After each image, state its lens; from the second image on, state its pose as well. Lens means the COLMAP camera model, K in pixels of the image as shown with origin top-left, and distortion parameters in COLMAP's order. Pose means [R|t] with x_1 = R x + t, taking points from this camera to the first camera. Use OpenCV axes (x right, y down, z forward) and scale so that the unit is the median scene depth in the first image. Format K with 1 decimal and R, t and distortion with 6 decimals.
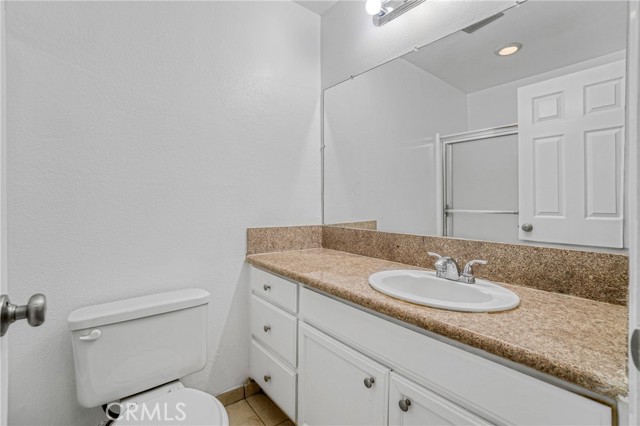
lens RADIAL K [[293.4, 0, 319.6], [0, 293.4, 199.3], [0, 0, 1]] dist [-0.053454, 0.000112]
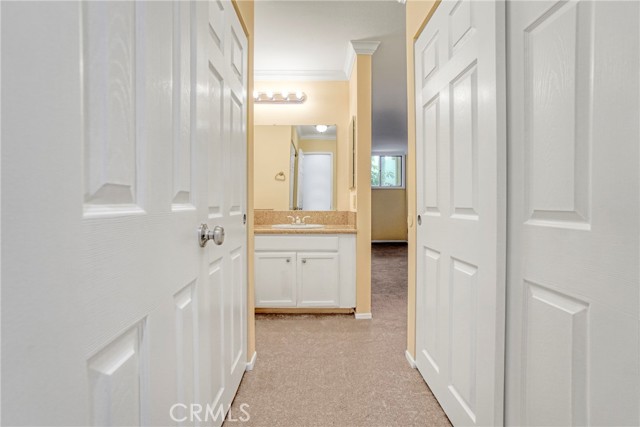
lens RADIAL K [[292.8, 0, 319.0], [0, 292.8, 207.6], [0, 0, 1]] dist [-0.028378, 0.000545]
pose [[0.609654, -0.010605, 0.792597, -1.583832], [0.002385, 0.999931, 0.011545, 0.091298], [-0.792664, -0.005148, 0.609637, -0.795463]]
